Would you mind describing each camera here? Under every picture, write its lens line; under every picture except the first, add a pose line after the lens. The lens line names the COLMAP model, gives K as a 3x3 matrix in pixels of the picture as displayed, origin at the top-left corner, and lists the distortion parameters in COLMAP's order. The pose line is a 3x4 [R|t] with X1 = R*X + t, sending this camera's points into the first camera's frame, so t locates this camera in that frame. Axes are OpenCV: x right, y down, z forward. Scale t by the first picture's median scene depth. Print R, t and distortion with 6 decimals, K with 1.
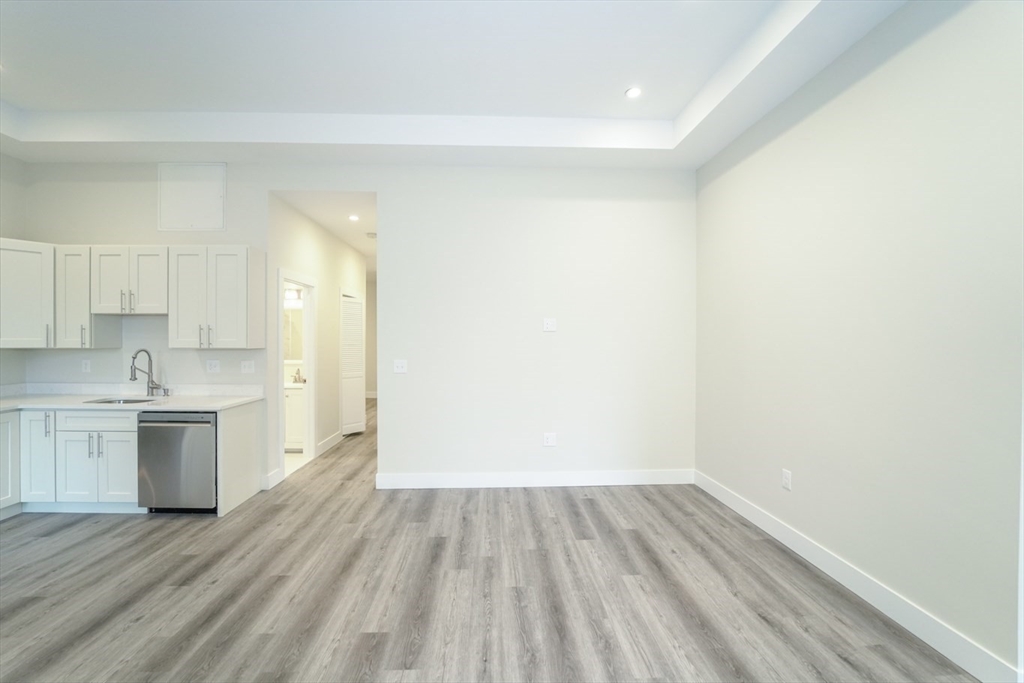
lens RADIAL K [[412.1, 0, 506.8], [0, 412.1, 342.1], [0, 0, 1]] dist [-0.021528, -0.001277]
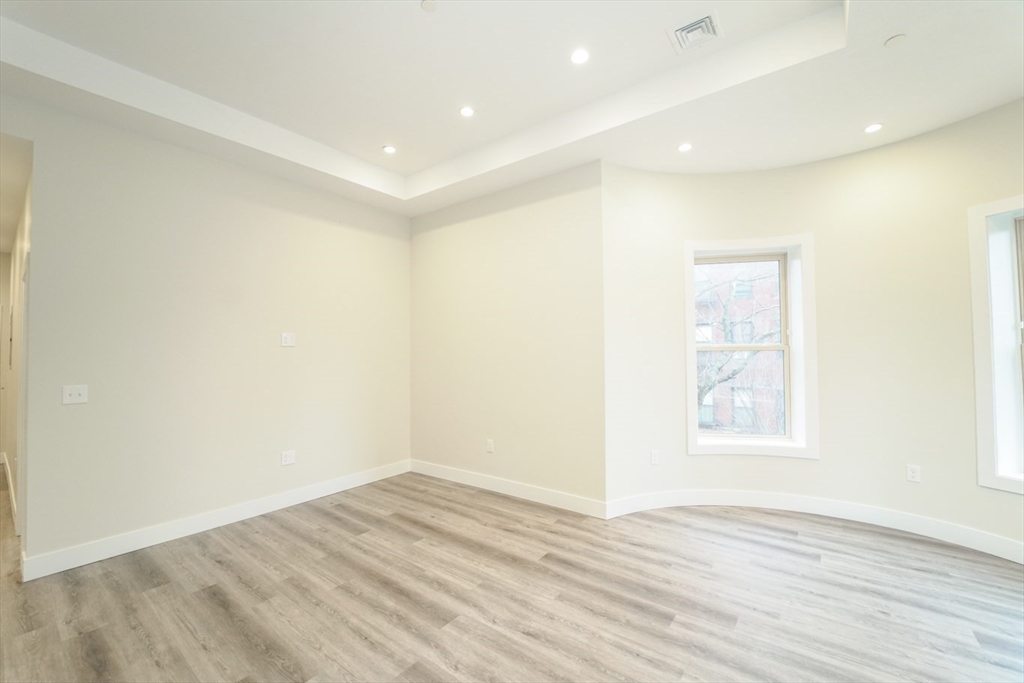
lens RADIAL K [[412.1, 0, 506.8], [0, 412.1, 342.1], [0, 0, 1]] dist [-0.021528, -0.001277]
pose [[0.642178, 0.012624, 0.766452, -0.386557], [0.015288, 0.999455, -0.029271, 0.000413], [-0.766403, 0.030515, 0.641634, -0.028211]]
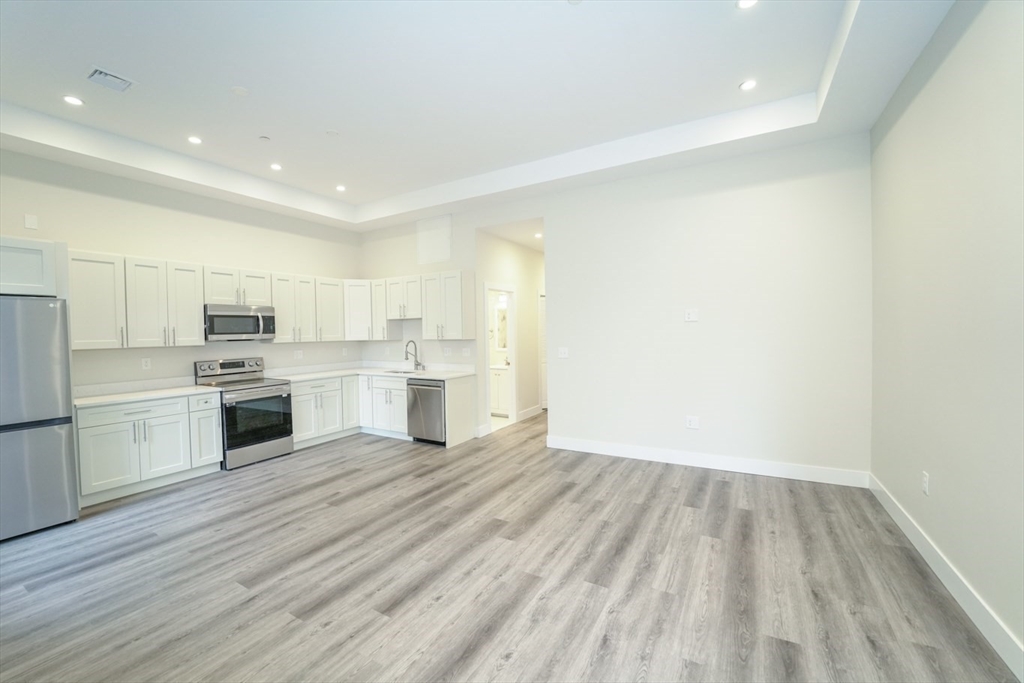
lens RADIAL K [[412.1, 0, 506.8], [0, 412.1, 342.1], [0, 0, 1]] dist [-0.021528, -0.001277]
pose [[0.839981, -0.003904, -0.542602, 0.348718], [0.017203, 0.999663, 0.019439, -0.001495], [0.542343, -0.025663, 0.839765, -0.190603]]
